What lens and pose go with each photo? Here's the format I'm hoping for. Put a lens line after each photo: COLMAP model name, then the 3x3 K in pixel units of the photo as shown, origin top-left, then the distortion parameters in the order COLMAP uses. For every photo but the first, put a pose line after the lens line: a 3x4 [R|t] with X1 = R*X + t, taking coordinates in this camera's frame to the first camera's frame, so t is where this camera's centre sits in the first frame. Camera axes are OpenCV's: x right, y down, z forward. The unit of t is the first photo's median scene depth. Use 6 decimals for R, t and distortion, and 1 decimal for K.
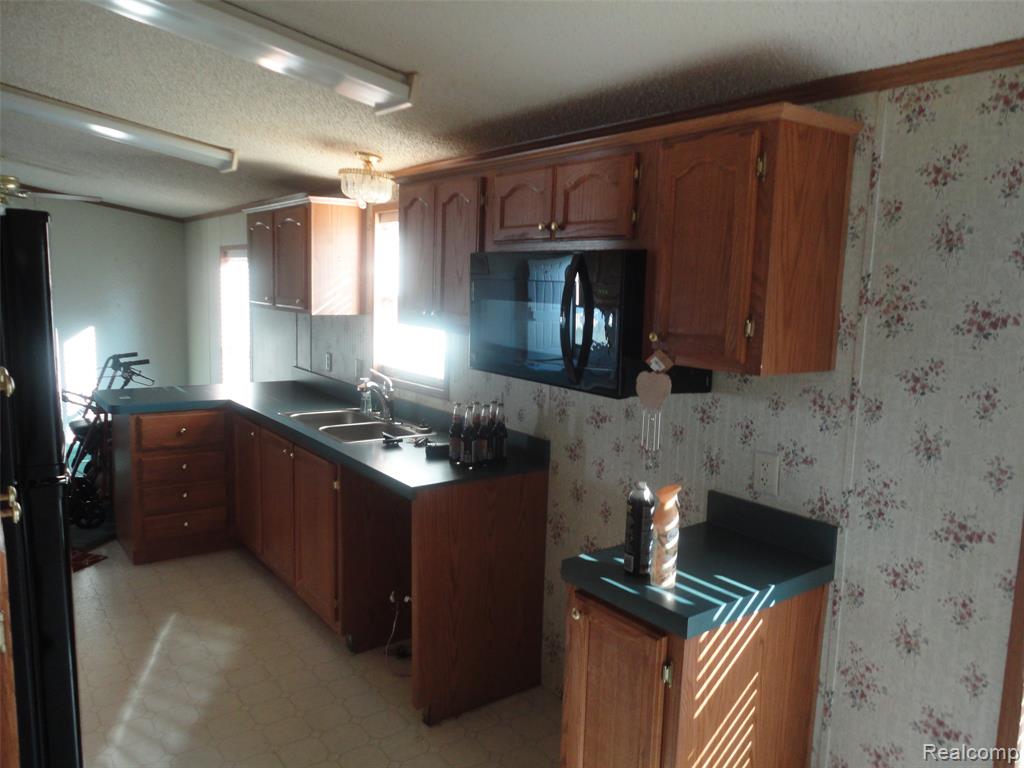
lens RADIAL K [[747.3, 0, 512.0], [0, 747.3, 384.0], [0, 0, 1]] dist [-0.007683, 0.003070]
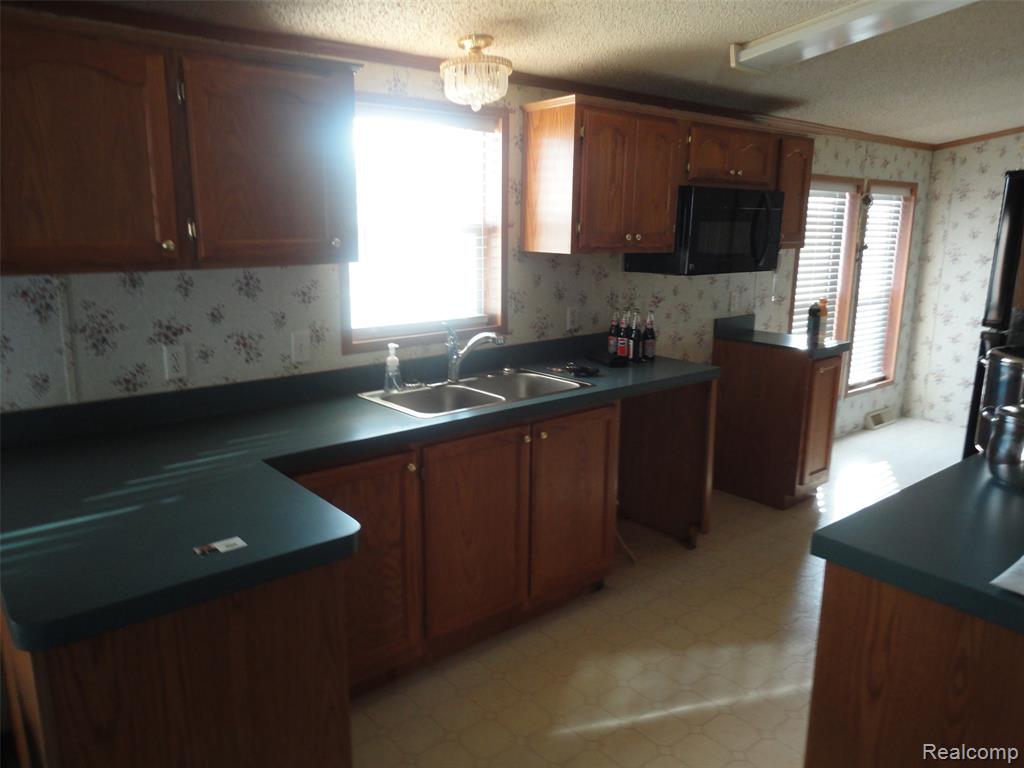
lens RADIAL K [[747.3, 0, 512.0], [0, 747.3, 384.0], [0, 0, 1]] dist [-0.007683, 0.003070]
pose [[-0.053667, -0.240054, 0.969275, -1.196071], [0.129659, 0.960781, 0.245129, -0.173761], [-0.990105, 0.138831, -0.020437, 1.197148]]
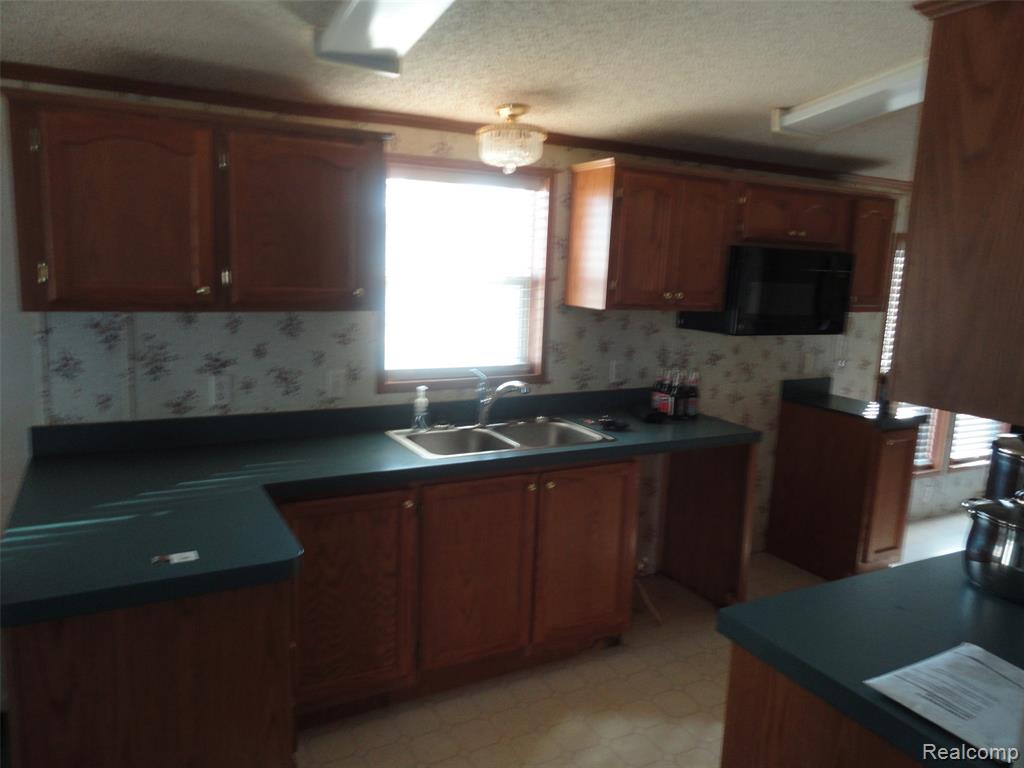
lens RADIAL K [[747.3, 0, 512.0], [0, 747.3, 384.0], [0, 0, 1]] dist [-0.007683, 0.003070]
pose [[0.145406, -0.186808, 0.971576, -1.221222], [0.100665, 0.979710, 0.173306, -0.176129], [-0.984238, 0.072604, 0.161261, 1.037636]]
